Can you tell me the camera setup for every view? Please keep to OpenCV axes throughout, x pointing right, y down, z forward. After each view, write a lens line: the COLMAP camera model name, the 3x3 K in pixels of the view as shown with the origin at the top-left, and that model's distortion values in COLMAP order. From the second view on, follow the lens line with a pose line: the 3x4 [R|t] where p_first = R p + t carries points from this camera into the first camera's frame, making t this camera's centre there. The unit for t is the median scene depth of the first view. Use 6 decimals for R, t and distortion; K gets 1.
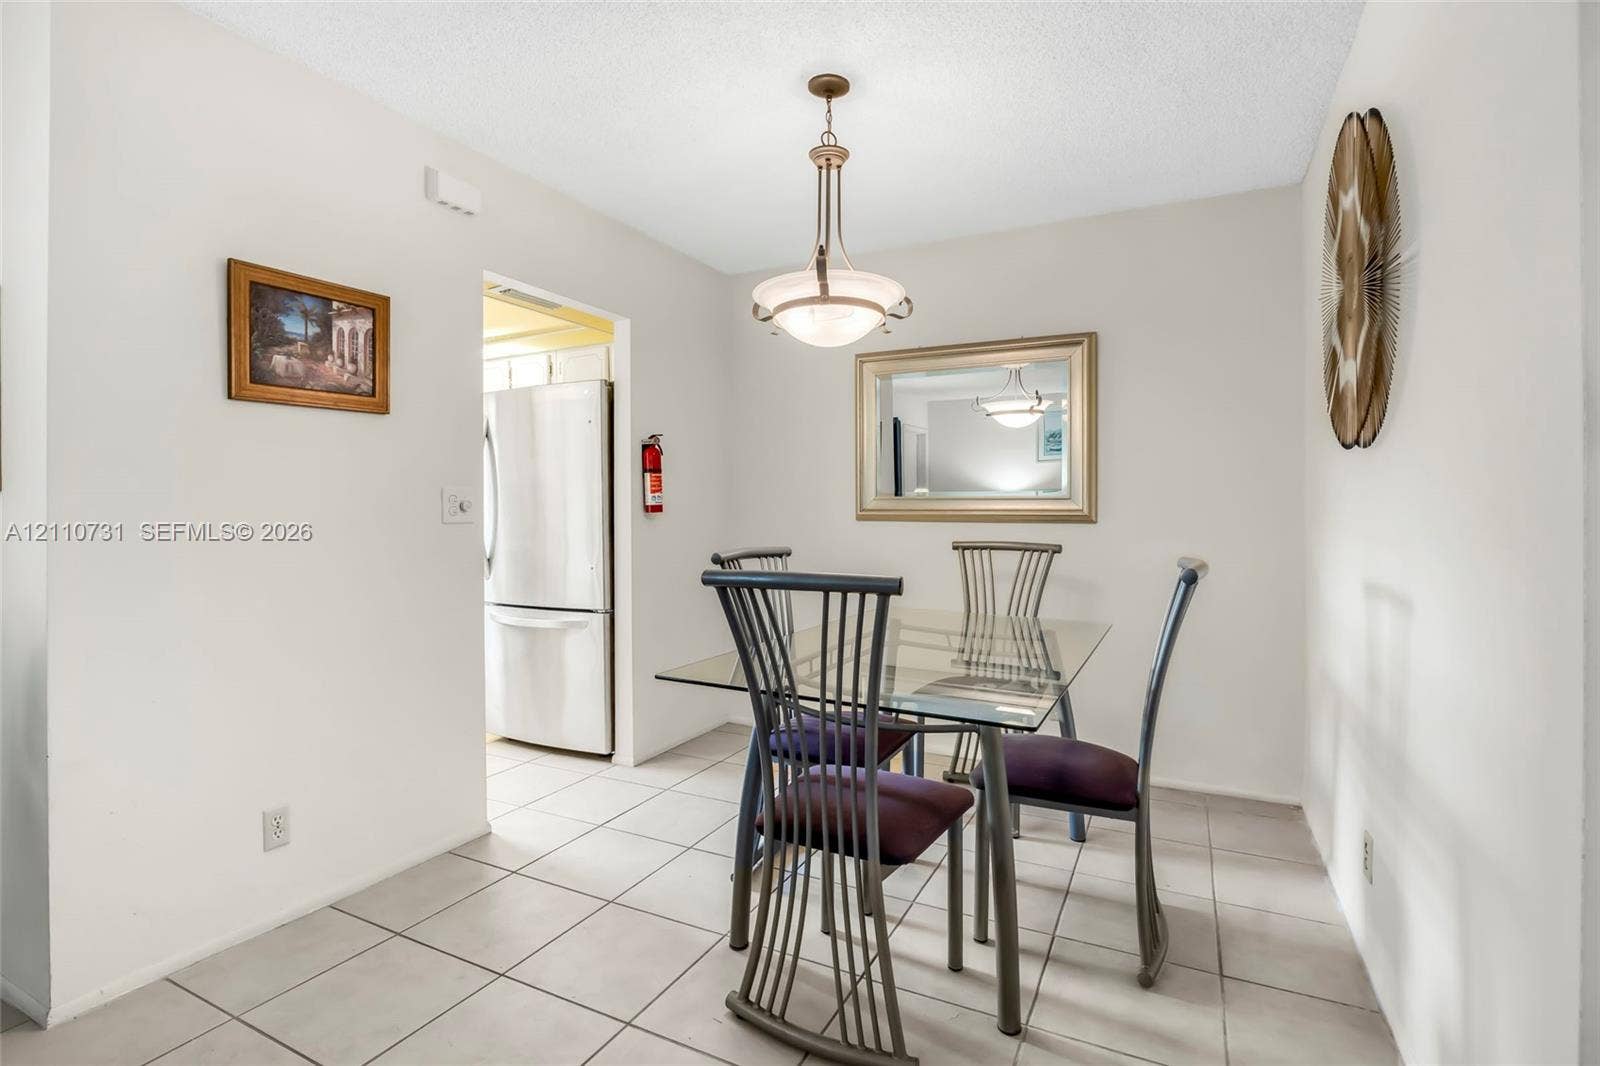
lens RADIAL K [[770.4, 0, 804.3], [0, 770.4, 503.5], [0, 0, 1]] dist [-0.001793, -0.000169]
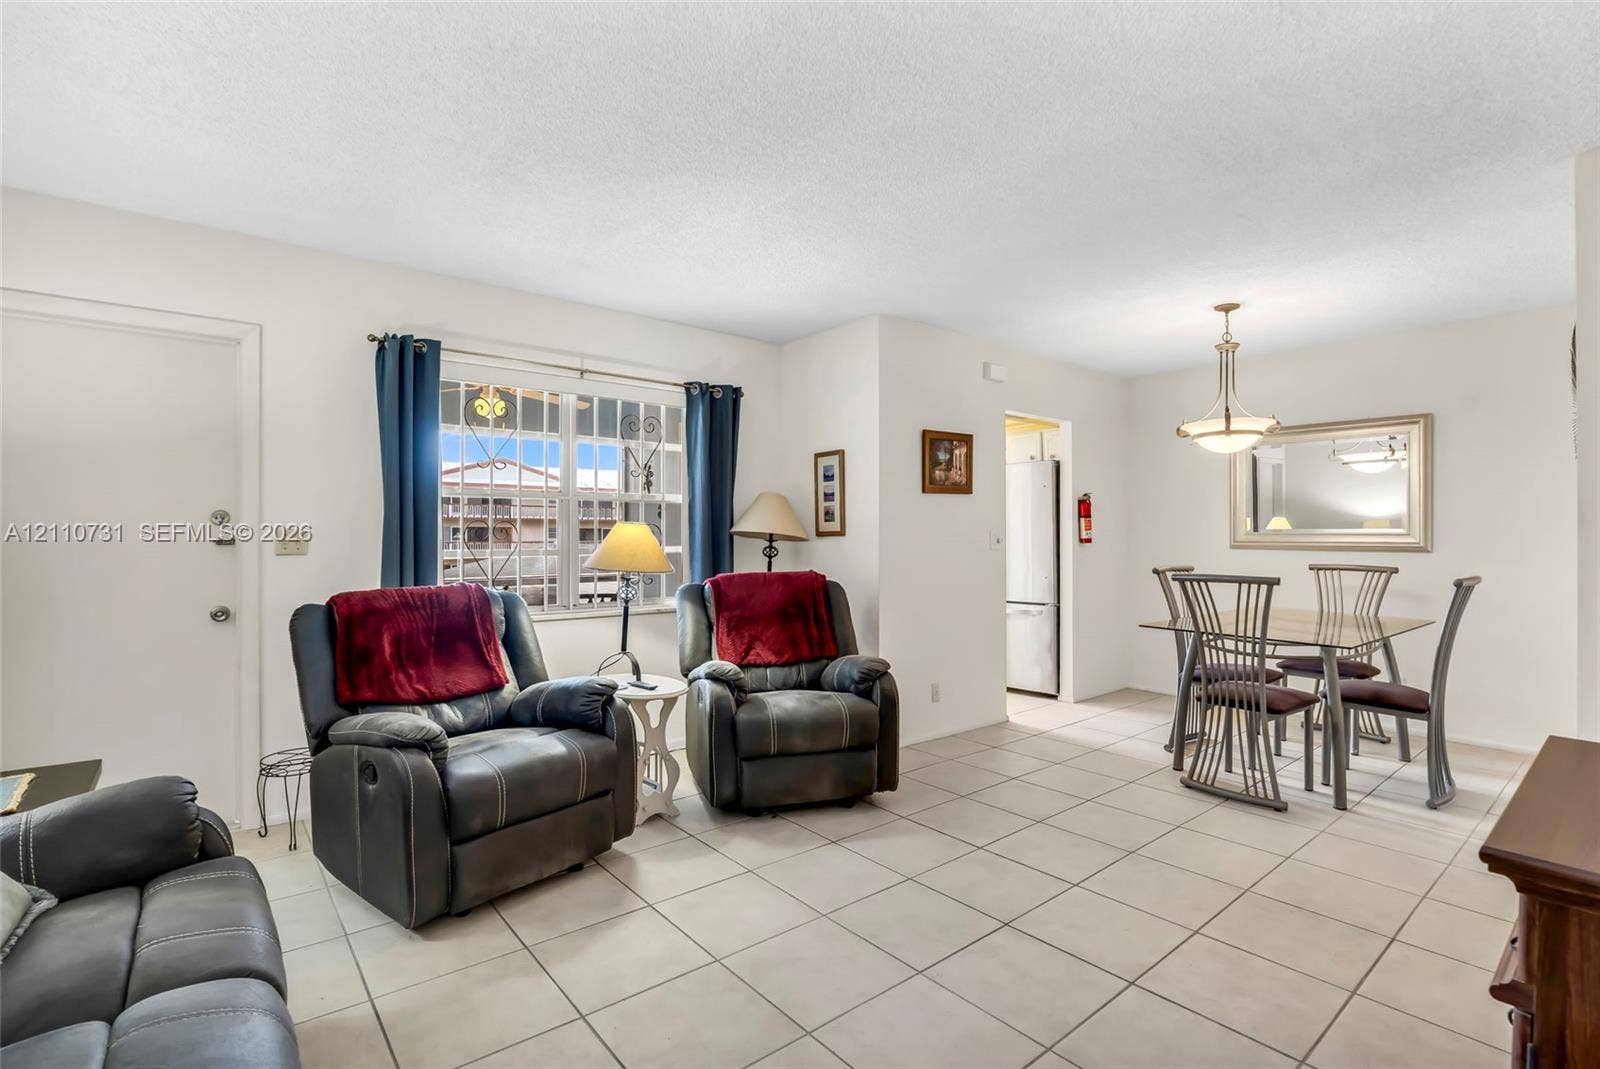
lens RADIAL K [[749.9, 0, 820.3], [0, 749.9, 533.2], [0, 0, 1]] dist [-0.003032, -0.000406]
pose [[0.923796, -0.000321, -0.382884, -0.171672], [0.003227, 0.999971, 0.006947, -0.032096], [0.382871, -0.007653, 0.923770, -0.952865]]
